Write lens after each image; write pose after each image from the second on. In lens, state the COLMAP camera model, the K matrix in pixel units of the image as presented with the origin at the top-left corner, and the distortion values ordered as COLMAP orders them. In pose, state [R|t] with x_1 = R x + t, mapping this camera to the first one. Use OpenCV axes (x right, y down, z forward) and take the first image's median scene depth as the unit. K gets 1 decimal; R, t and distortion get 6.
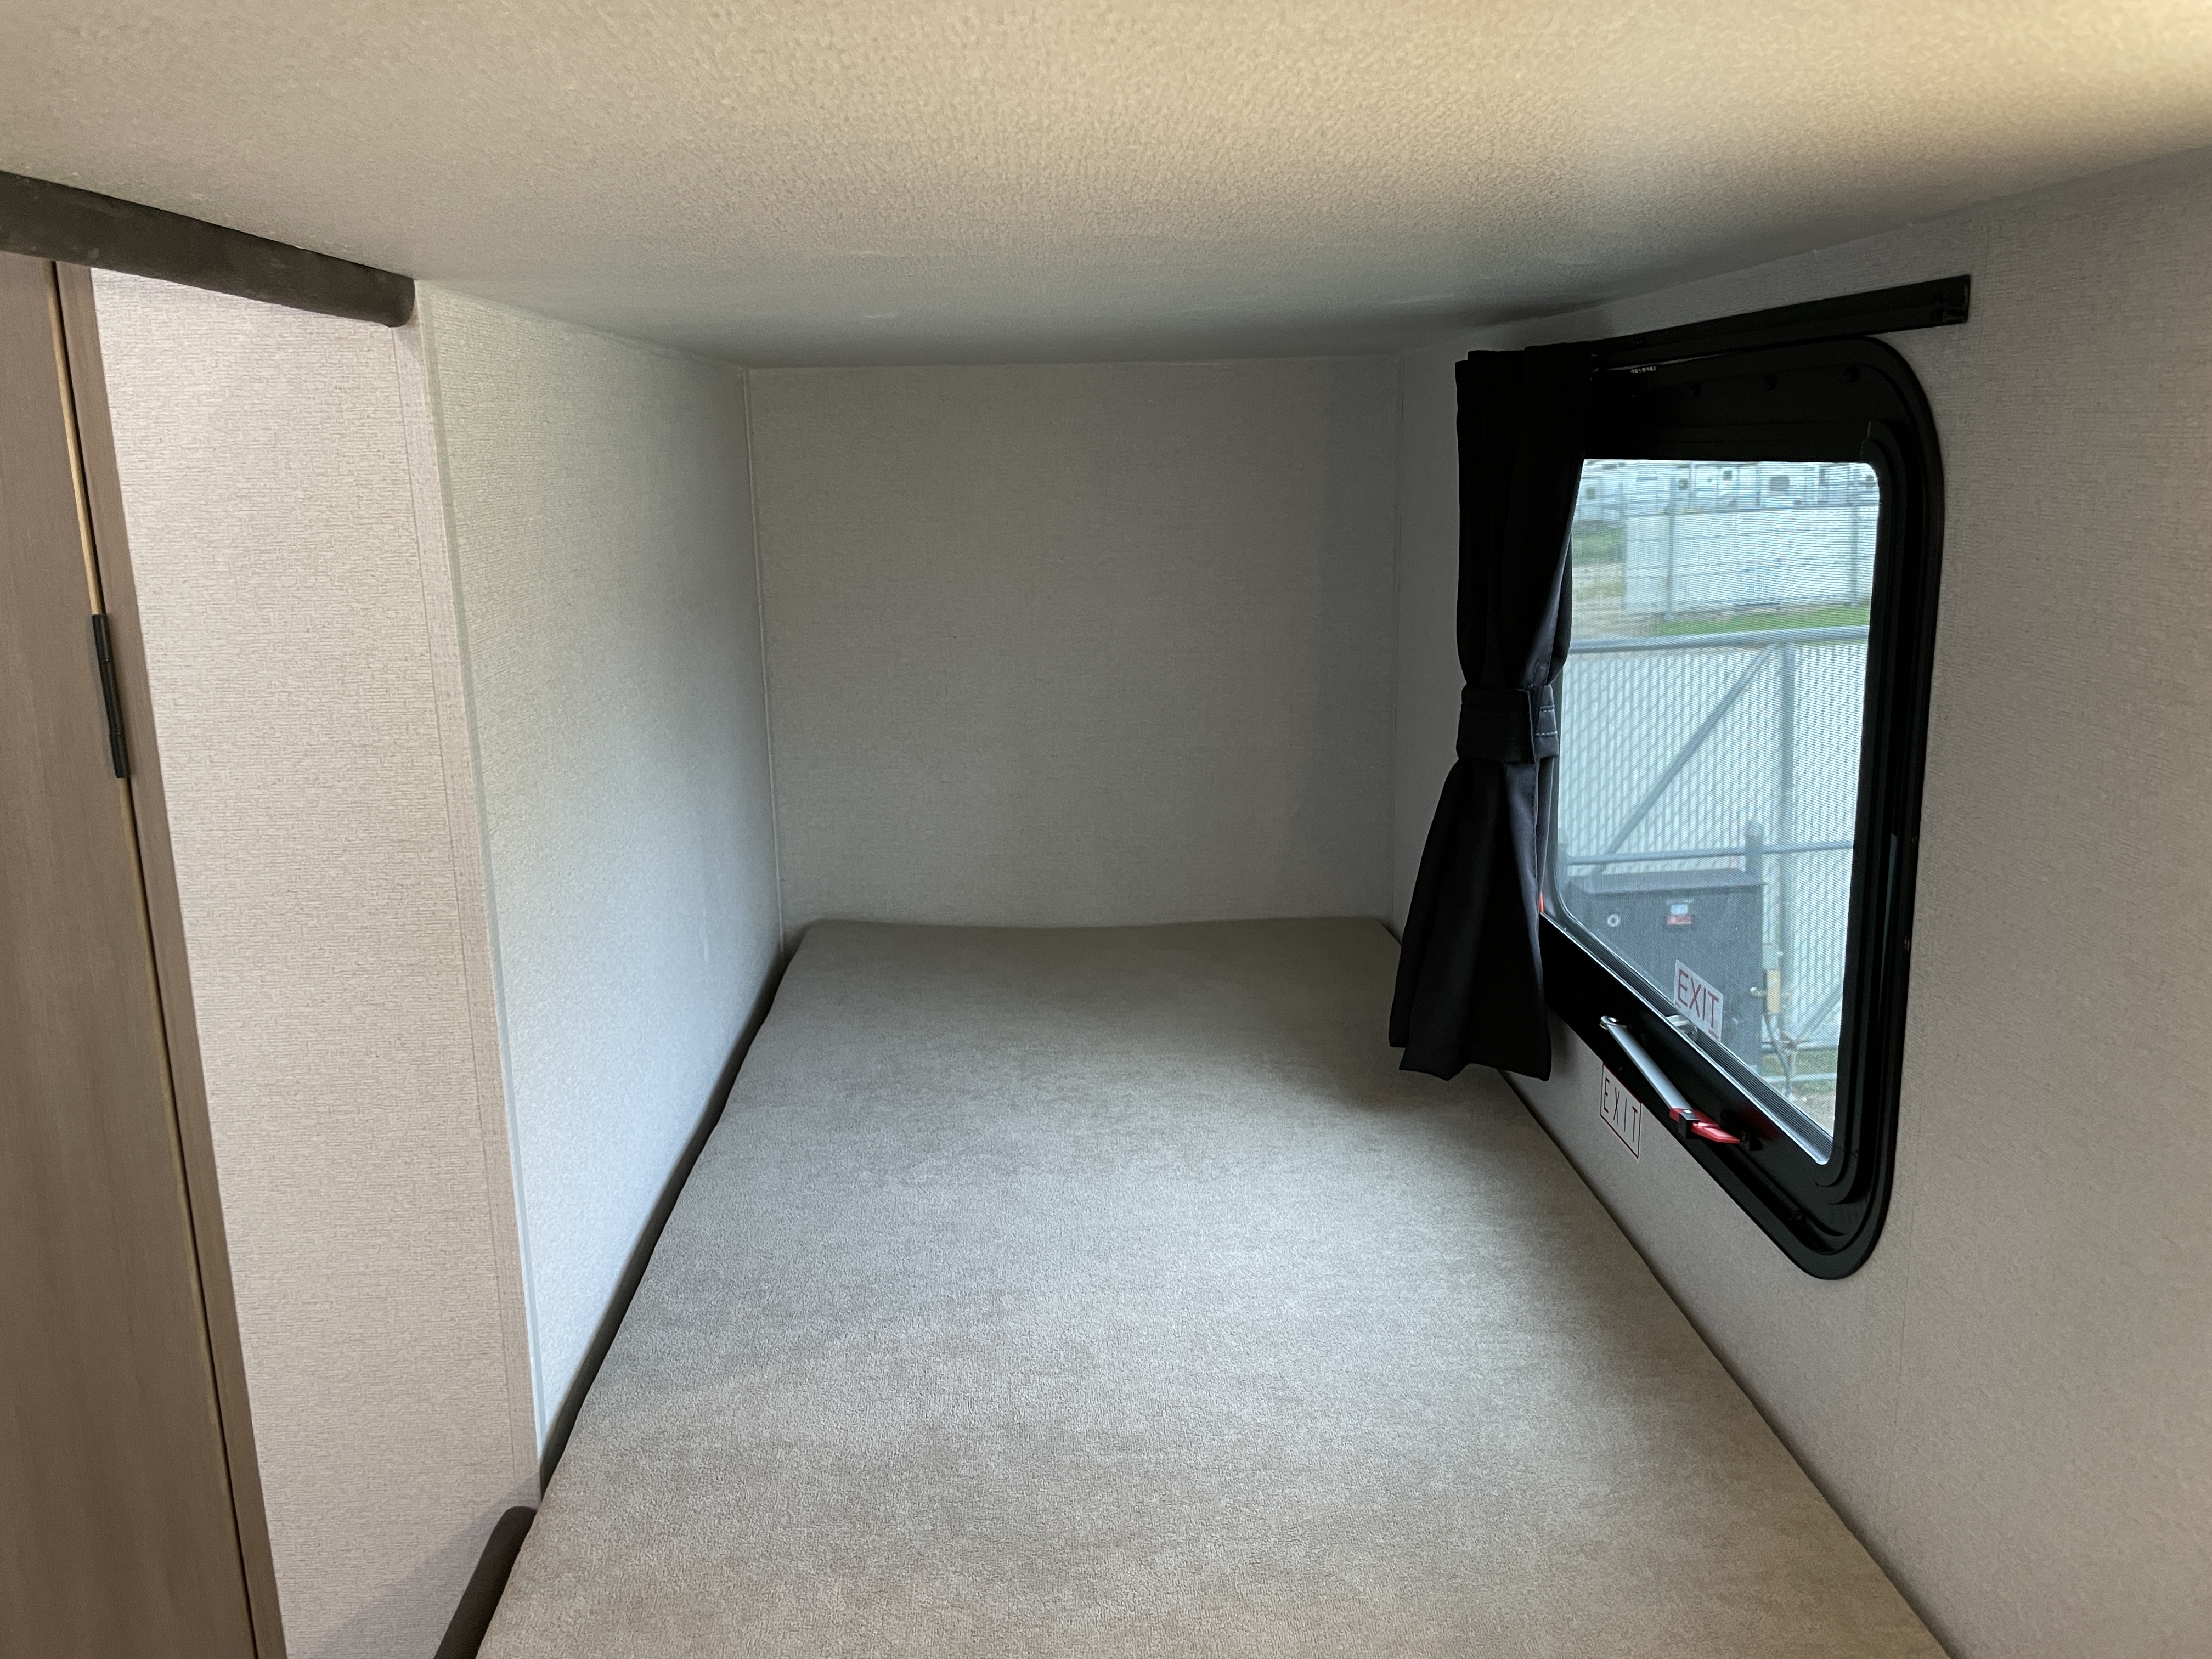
lens RADIAL K [[1719.1, 0, 1106.0], [0, 1719.1, 829.5], [0, 0, 1]] dist [-0.000909, -0.000062]
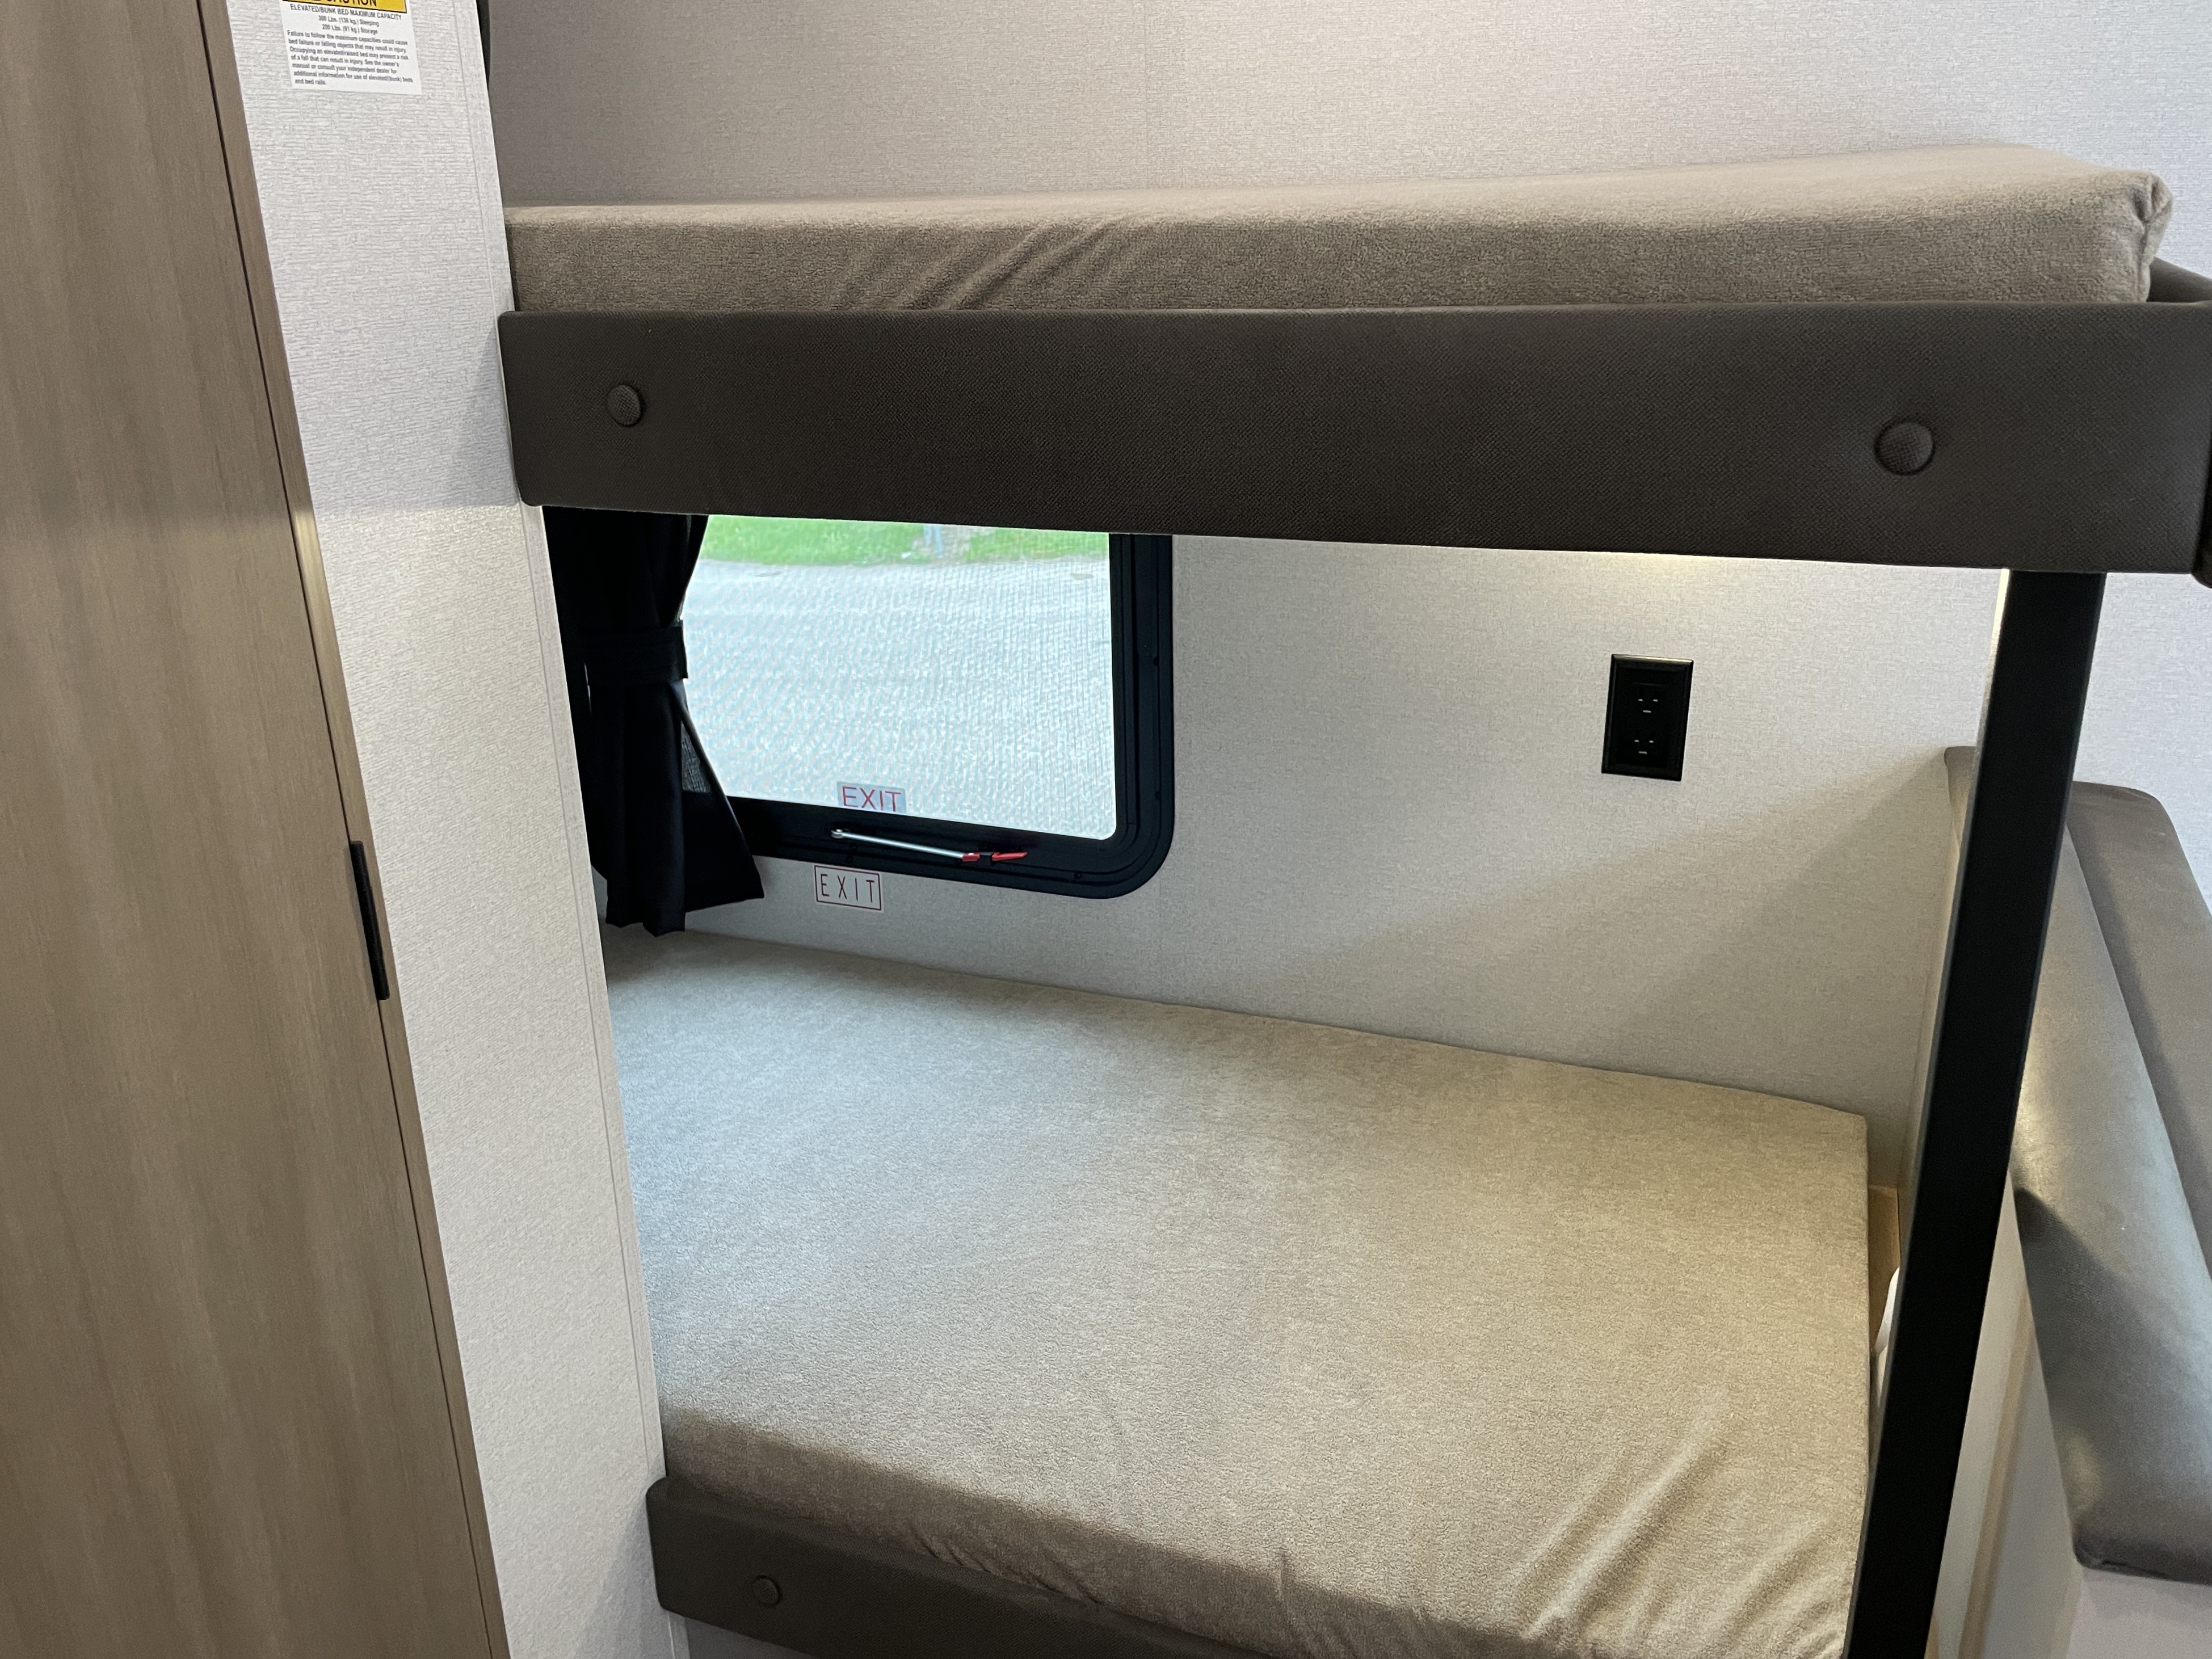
lens RADIAL K [[1794.0, 0, 1106.0], [0, 1794.0, 829.5], [0, 0, 1]] dist [0.001489, 0.000324]
pose [[0.404804, -0.306206, 0.861610, -1.233154], [0.208871, 0.948317, 0.238888, -0.274198], [-0.890228, 0.083262, 0.447840, 0.165234]]
